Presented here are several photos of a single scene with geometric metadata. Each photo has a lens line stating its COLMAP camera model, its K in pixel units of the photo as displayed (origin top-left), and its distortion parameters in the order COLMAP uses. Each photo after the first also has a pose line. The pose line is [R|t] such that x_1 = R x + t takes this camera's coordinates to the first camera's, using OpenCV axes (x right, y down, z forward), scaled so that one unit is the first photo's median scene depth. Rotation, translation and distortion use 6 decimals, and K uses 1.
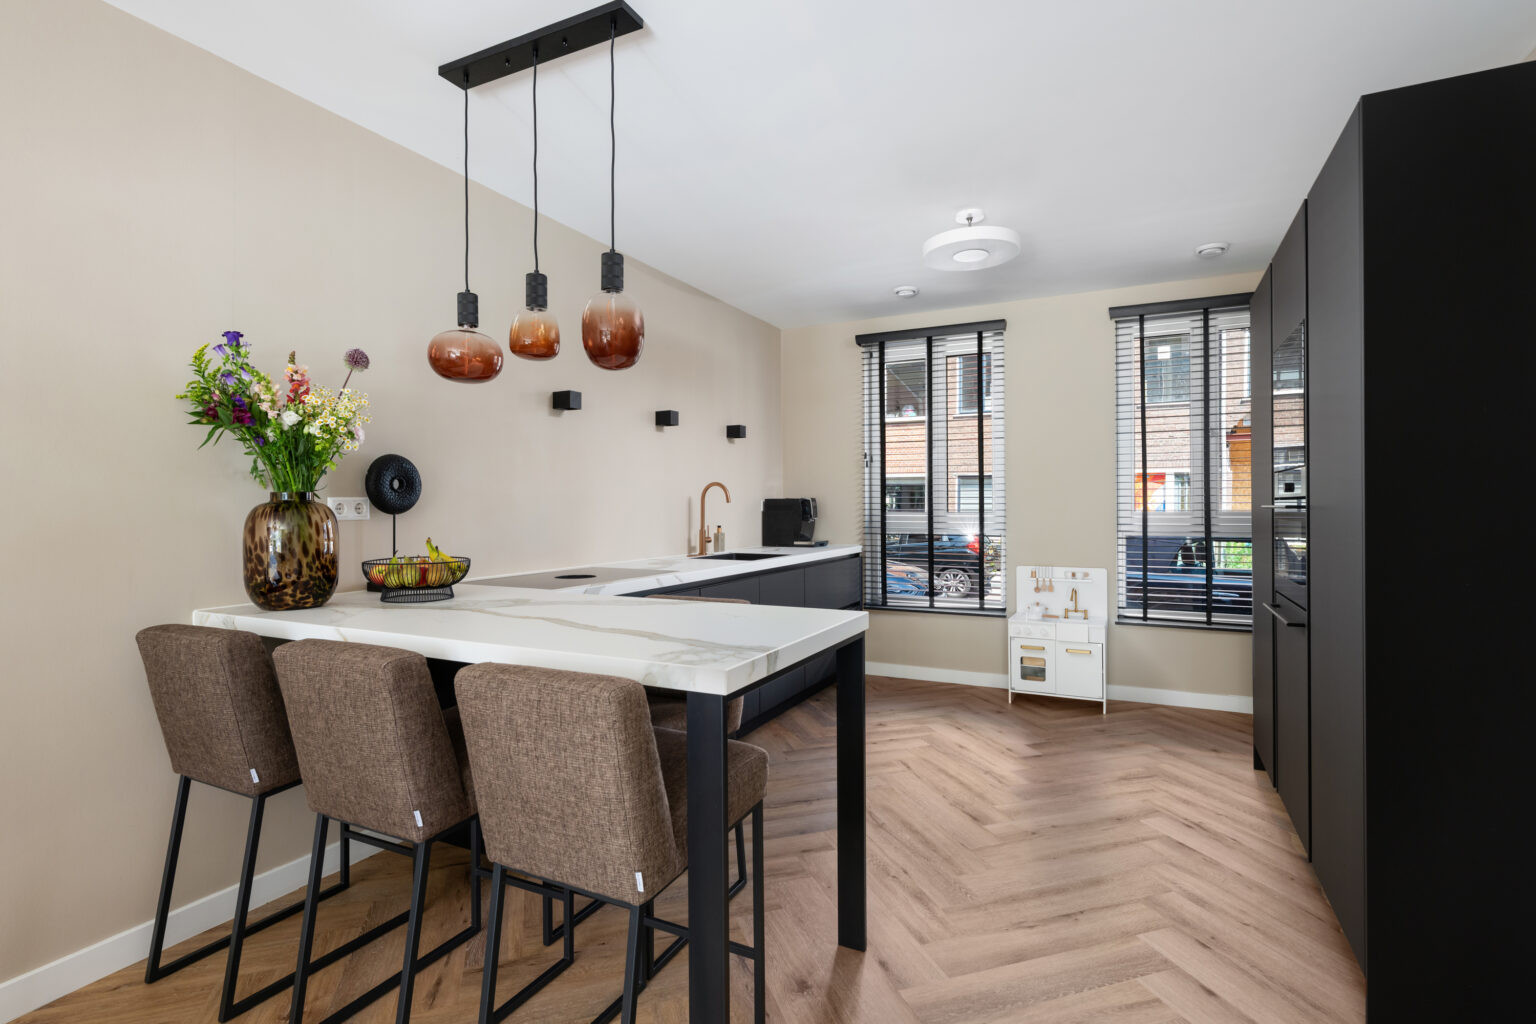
lens RADIAL K [[730.9, 0, 764.0], [0, 730.9, 515.6], [0, 0, 1]] dist [0.000895, -0.000939]
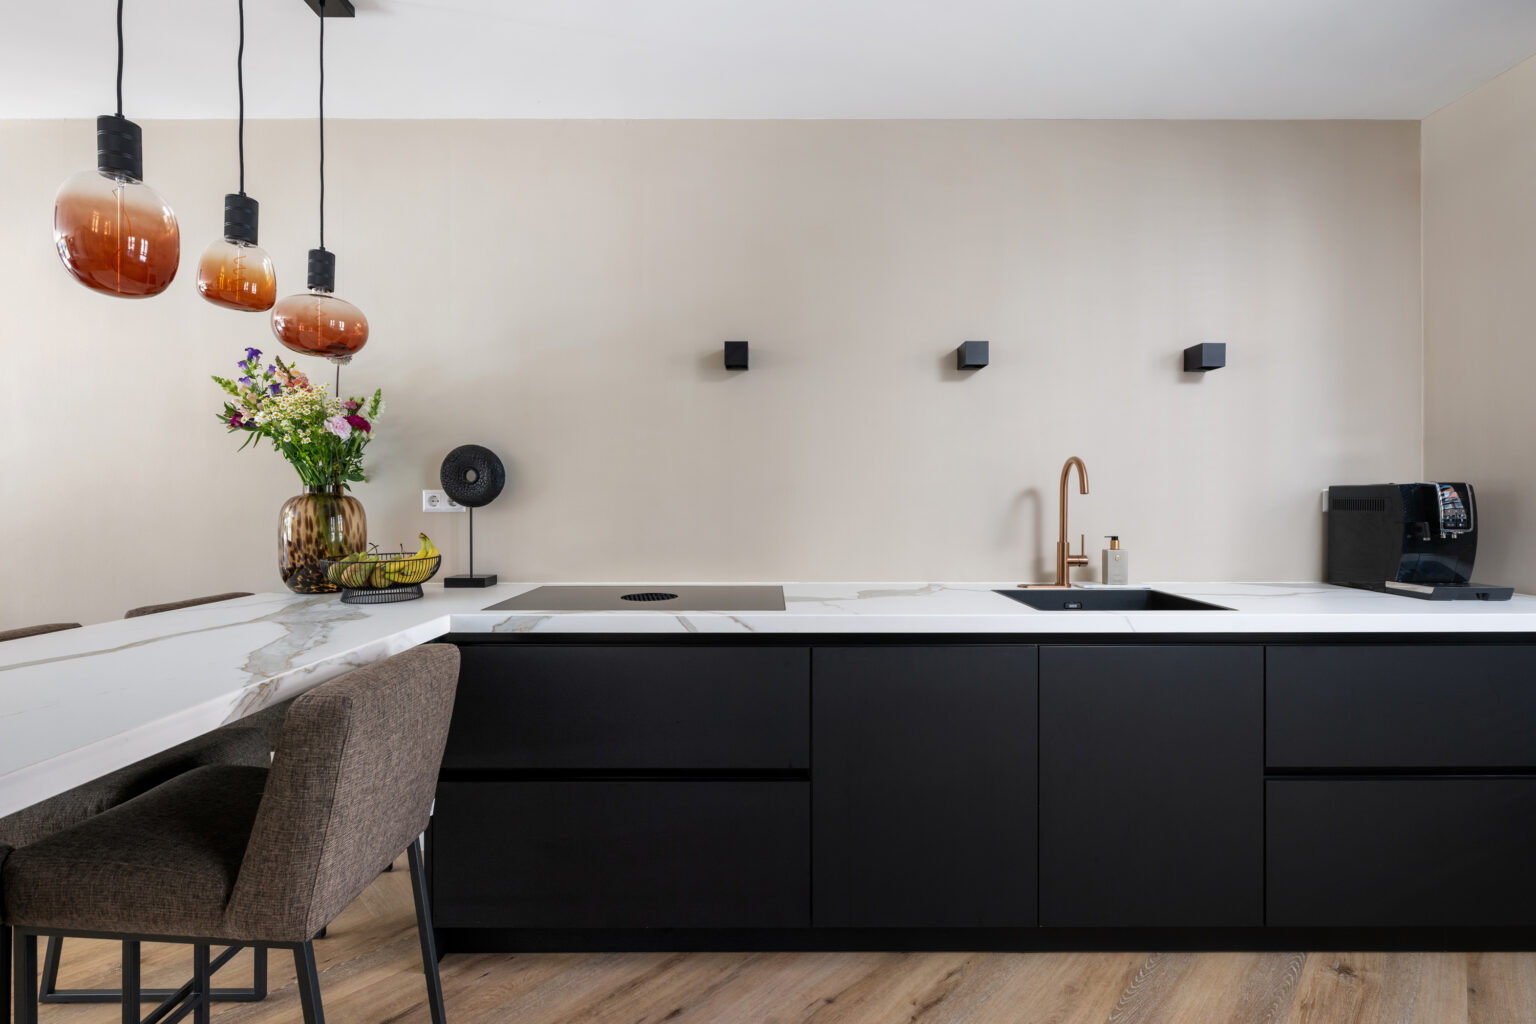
lens RADIAL K [[686.1, 0, 760.6], [0, 686.1, 502.2], [0, 0, 1]] dist [0.009194, 0.000888]
pose [[0.459647, 0.005739, -0.888083, 0.283937], [-0.015095, 0.999885, -0.001352, -0.007756], [0.887974, 0.014027, 0.459681, 0.553679]]
